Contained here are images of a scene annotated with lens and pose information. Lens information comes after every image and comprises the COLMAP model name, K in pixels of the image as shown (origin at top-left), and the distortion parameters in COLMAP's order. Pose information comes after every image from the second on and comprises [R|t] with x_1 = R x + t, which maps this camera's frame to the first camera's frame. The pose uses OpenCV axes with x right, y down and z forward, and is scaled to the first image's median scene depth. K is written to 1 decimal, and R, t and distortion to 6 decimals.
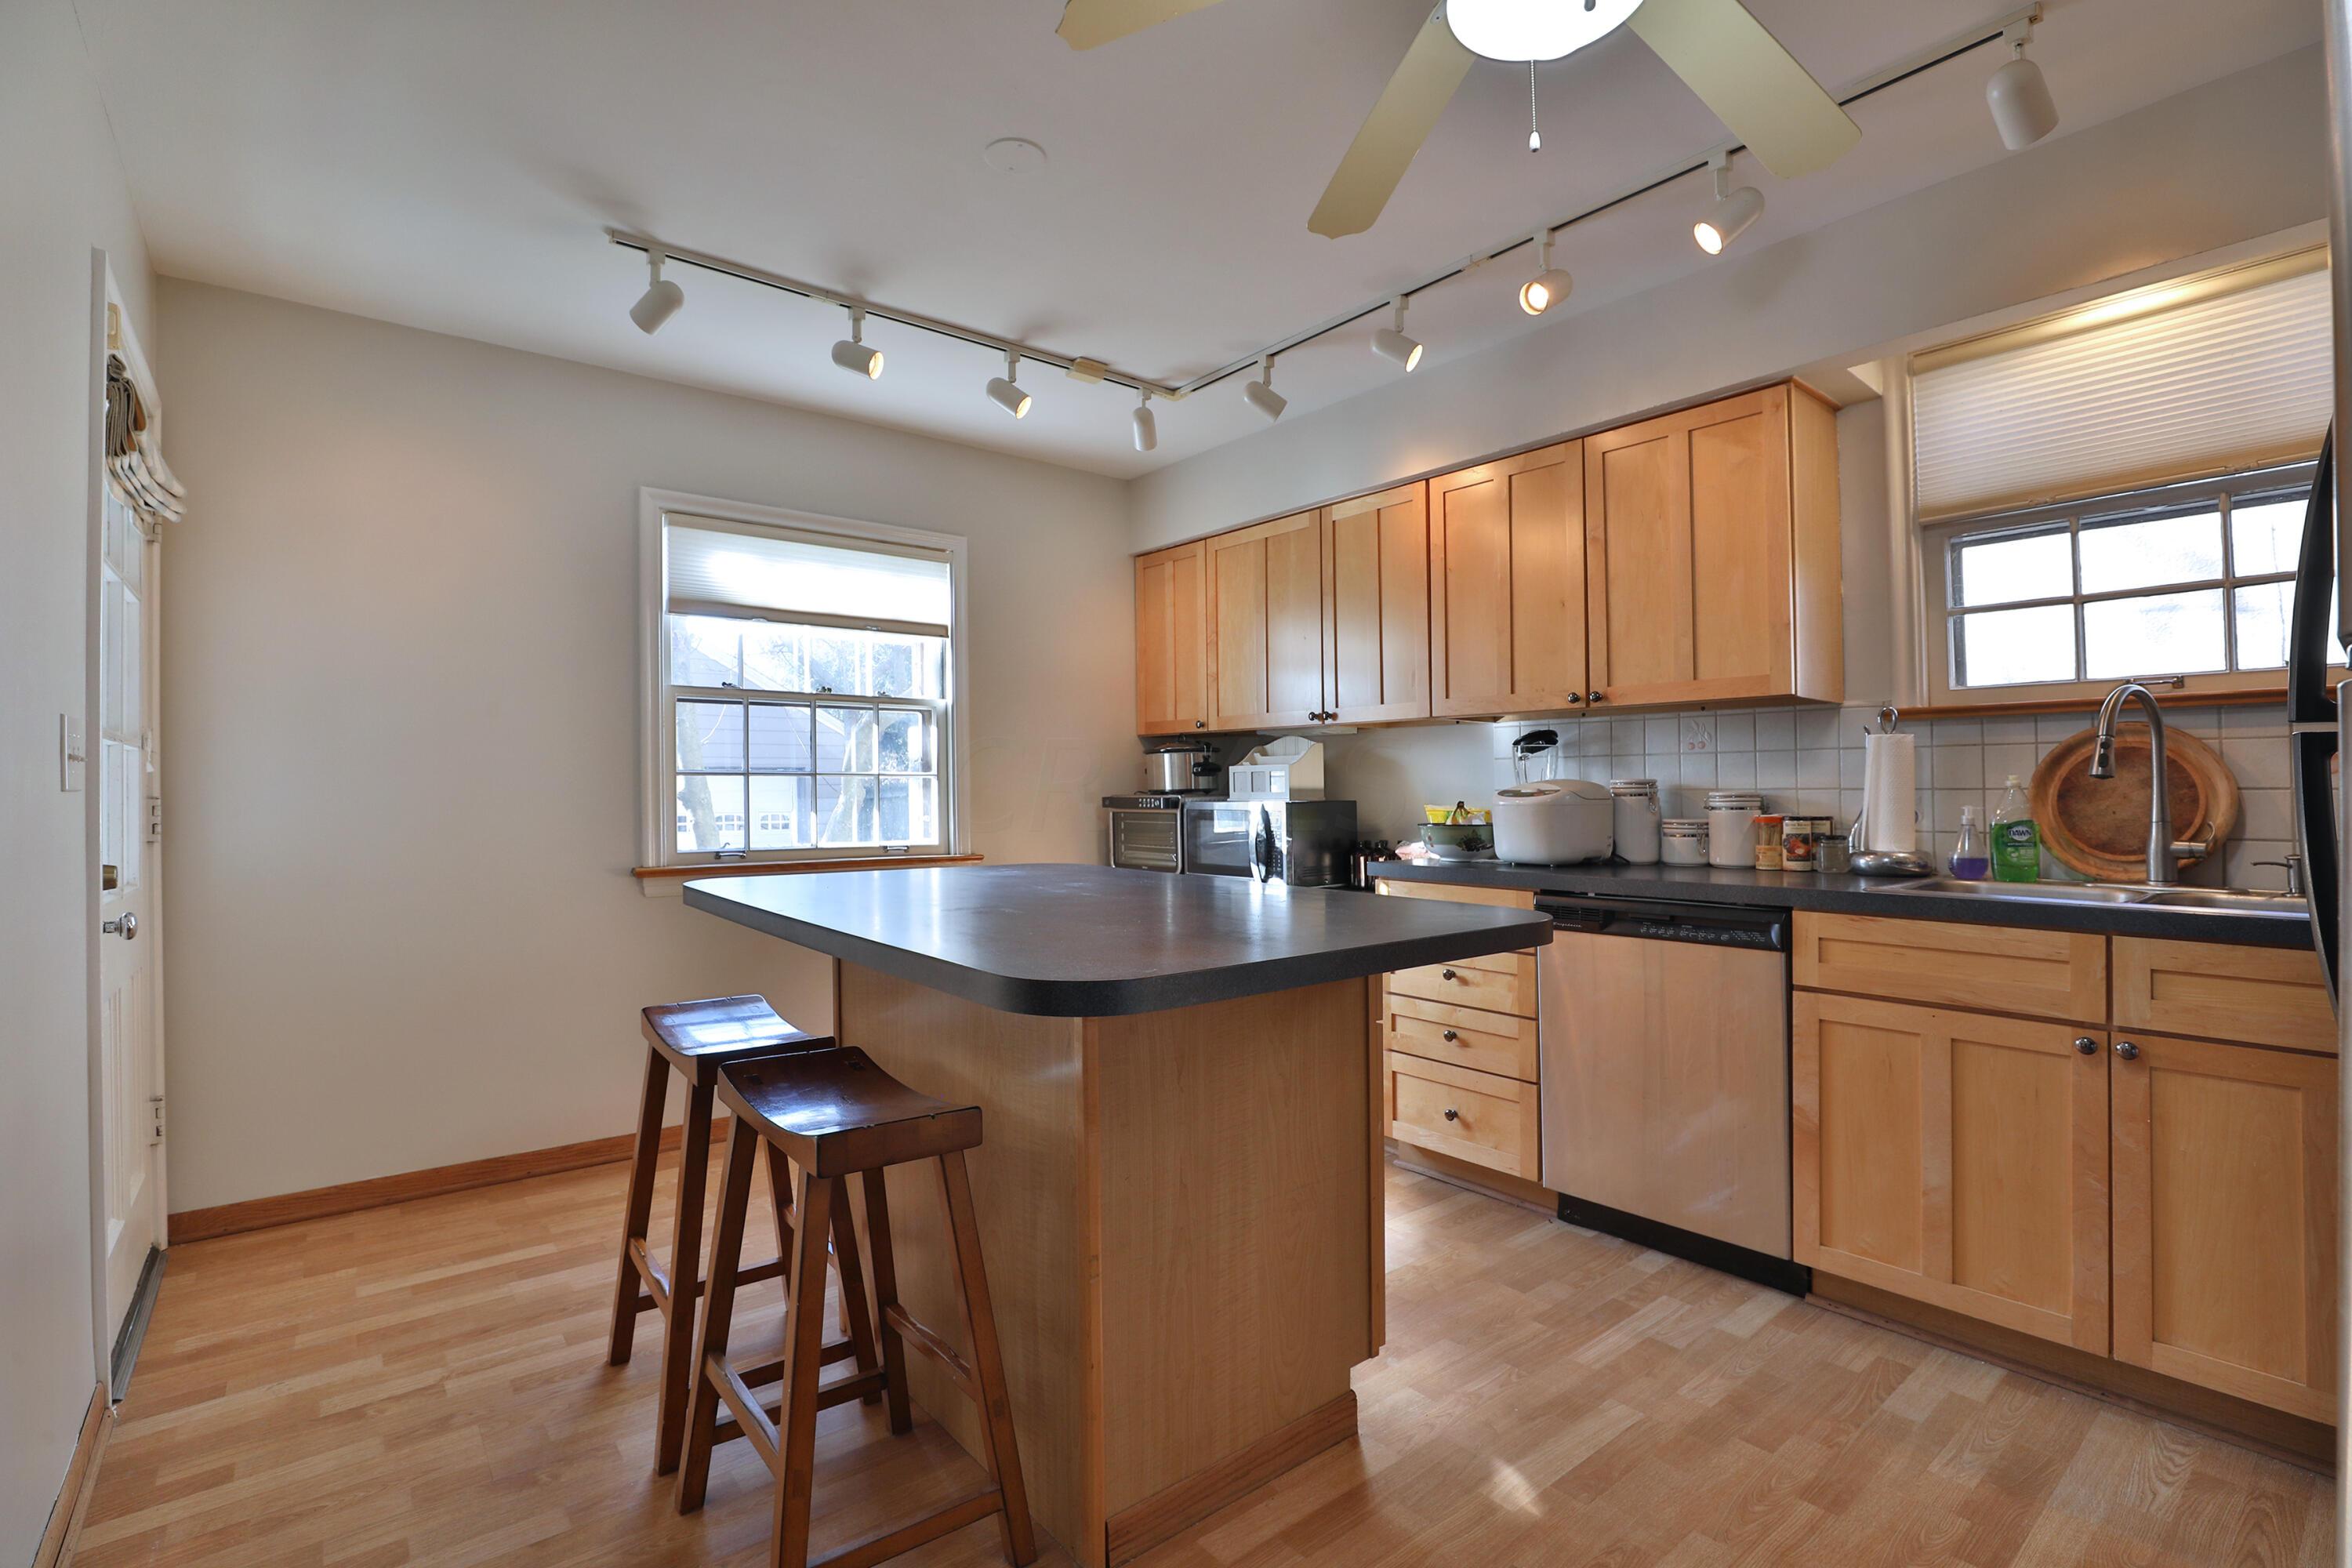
lens RADIAL K [[1110.3, 0, 1186.8], [0, 1110.3, 776.5], [0, 0, 1]] dist [-0.044756, 0.014137]
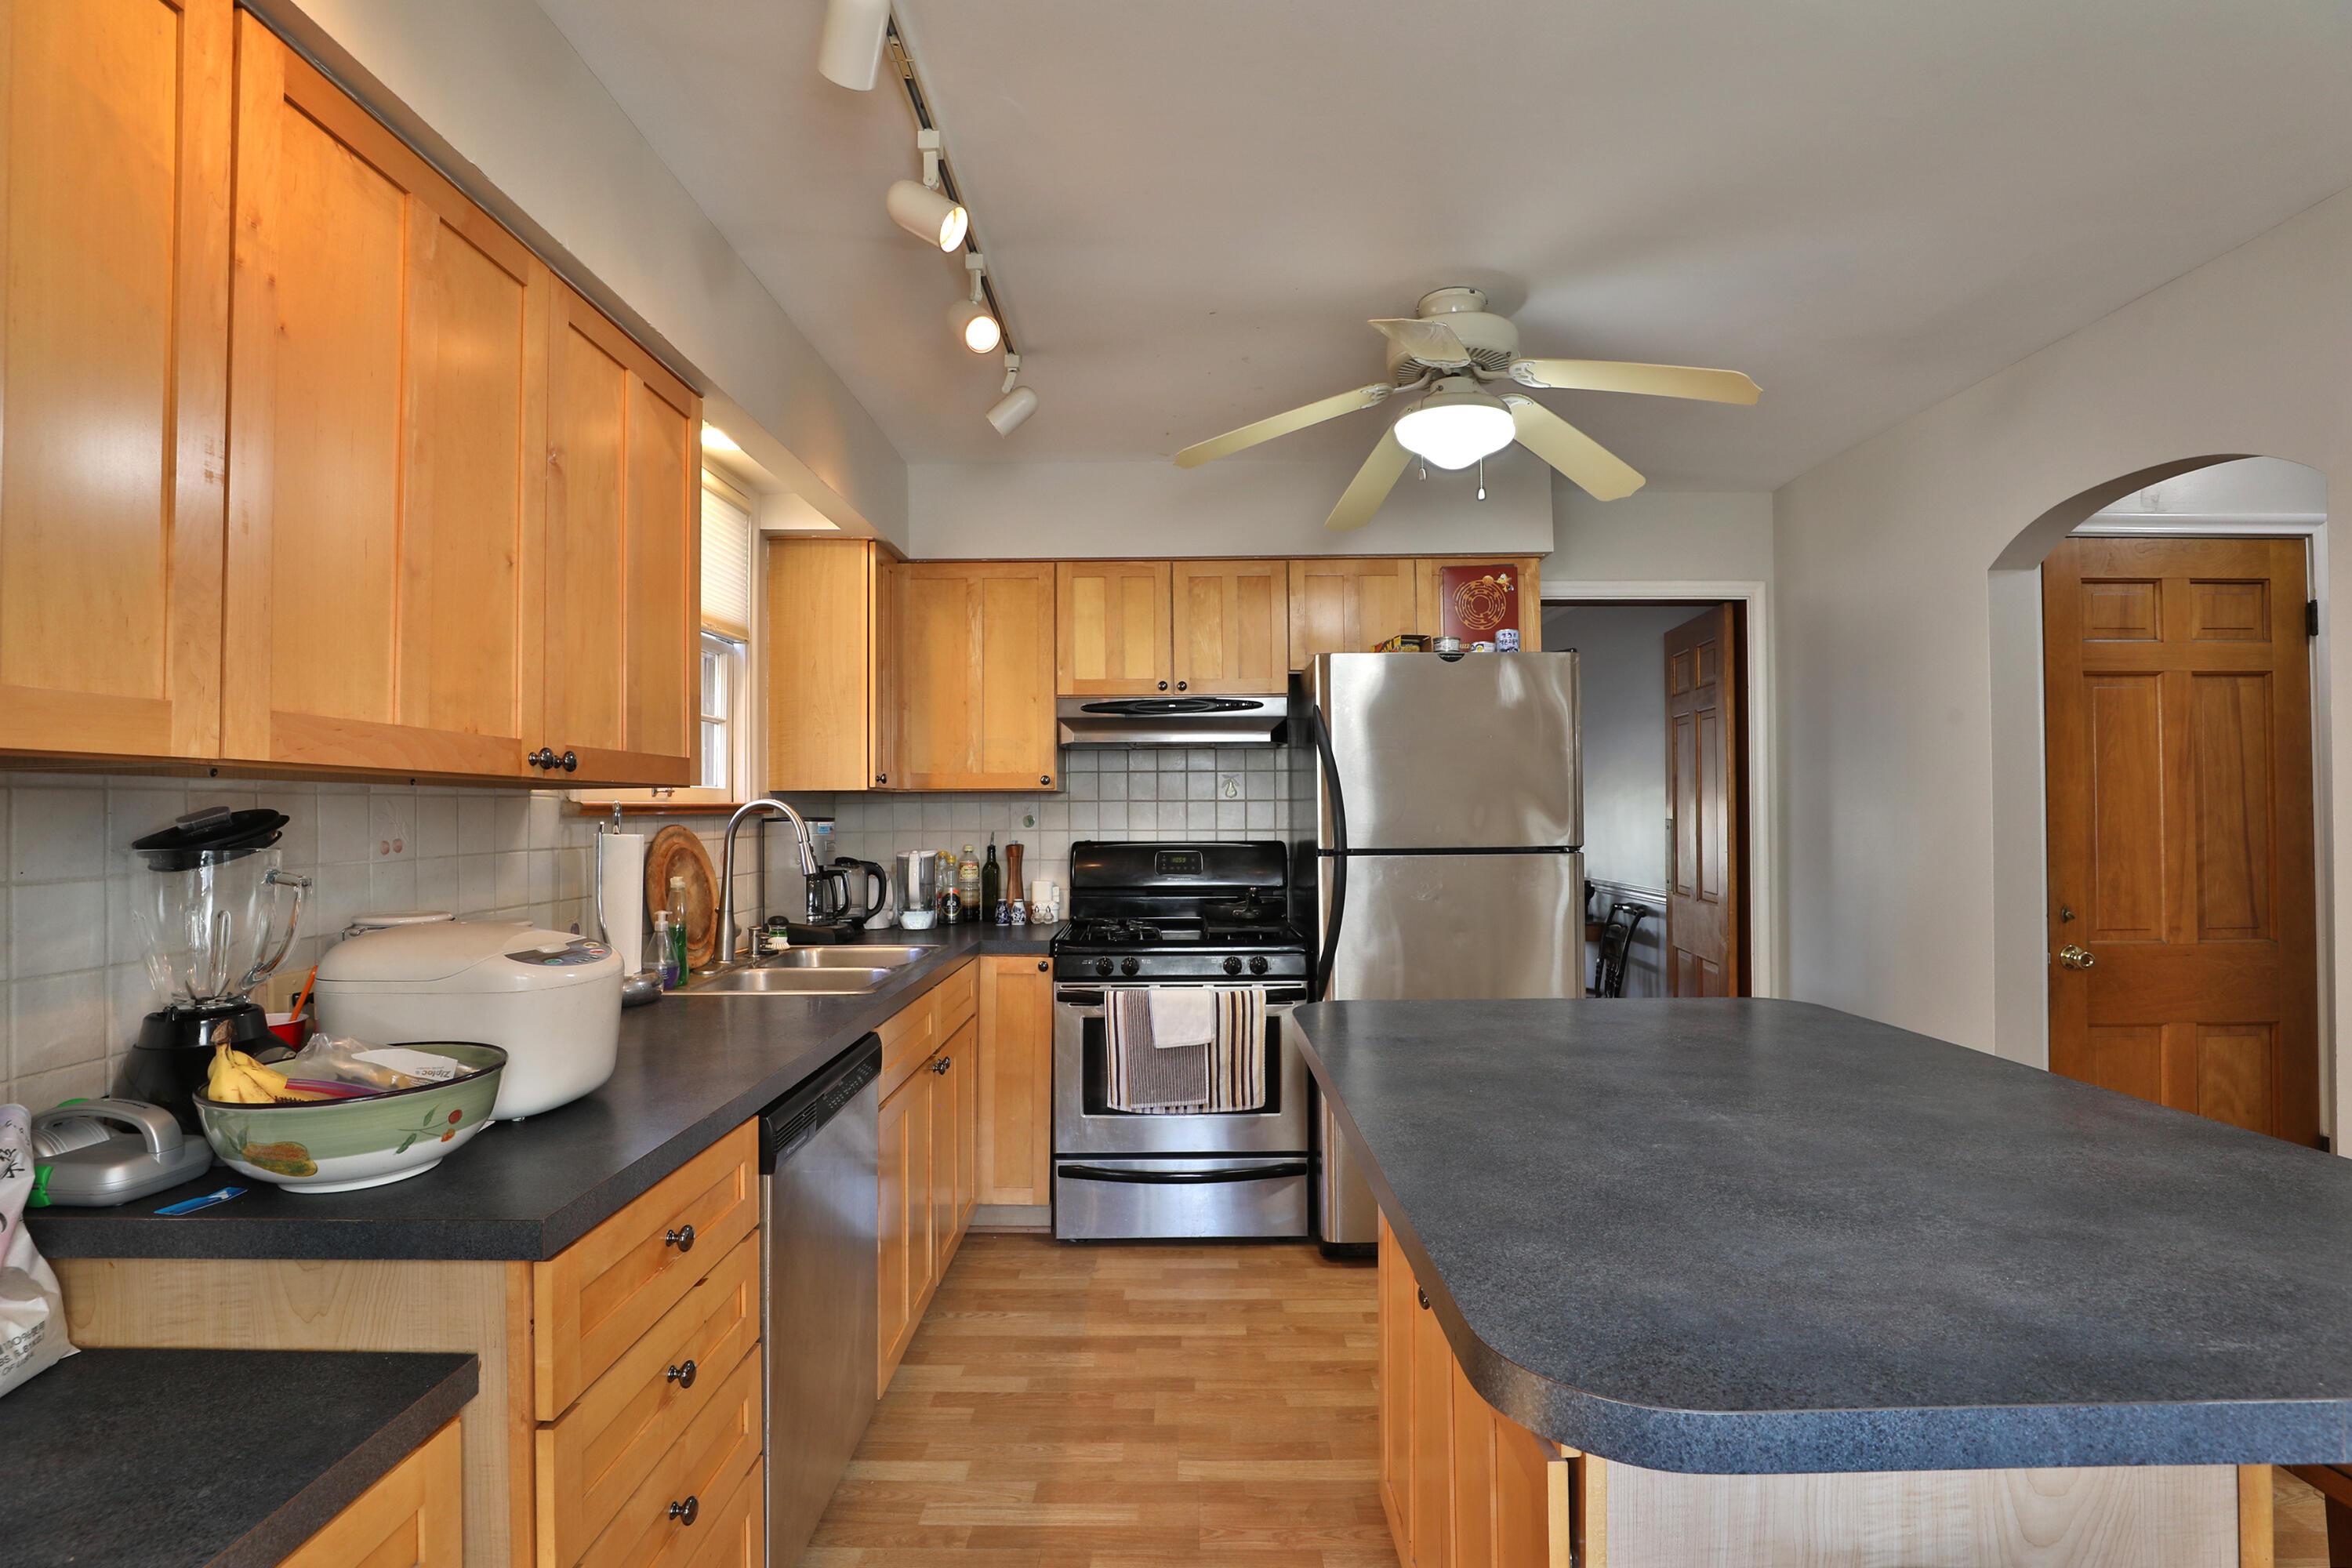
lens RADIAL K [[1110.3, 0, 1186.8], [0, 1110.3, 776.5], [0, 0, 1]] dist [-0.044756, 0.014137]
pose [[-0.777798, 0.027164, 0.627927, -0.212222], [-0.000999, 0.999011, -0.044455, -0.042956], [-0.628513, -0.035205, -0.777002, 1.306251]]
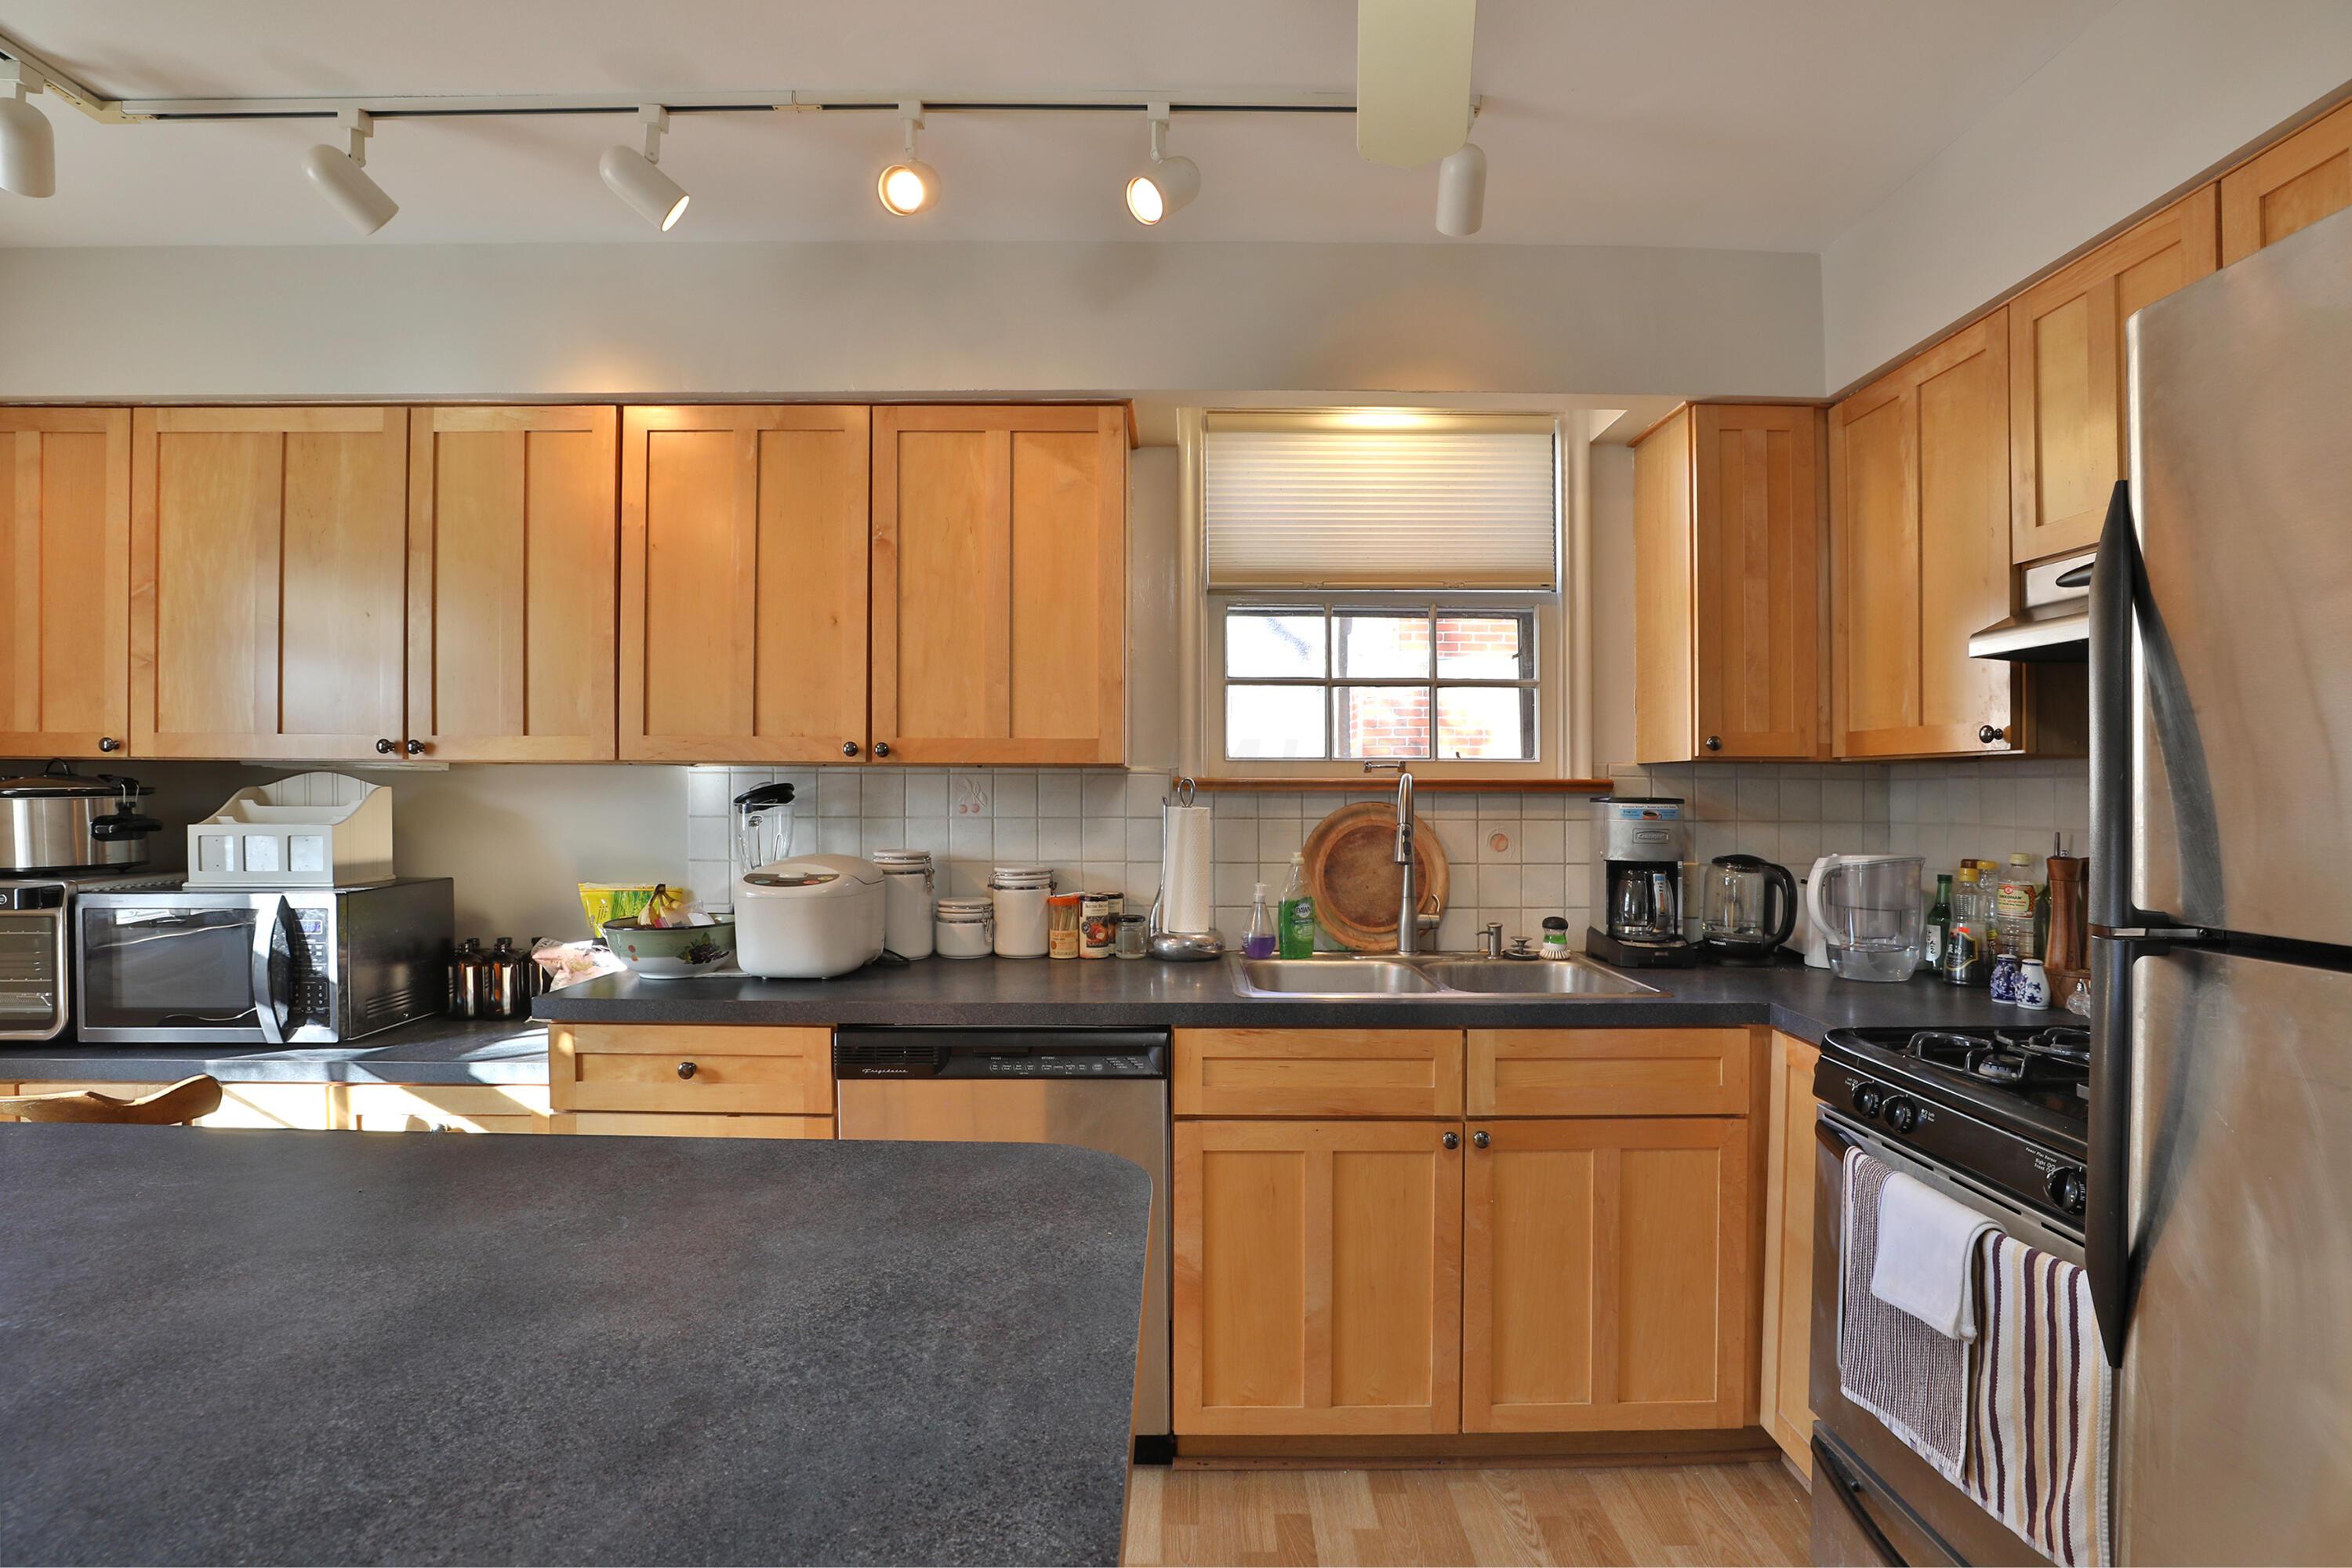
lens RADIAL K [[1110.3, 0, 1186.8], [0, 1110.3, 776.5], [0, 0, 1]] dist [-0.044756, 0.014137]
pose [[0.631428, 0.012906, 0.775327, -0.092148], [-0.019770, 0.999804, -0.000542, -0.060160], [-0.775182, -0.014986, 0.631560, 0.371814]]
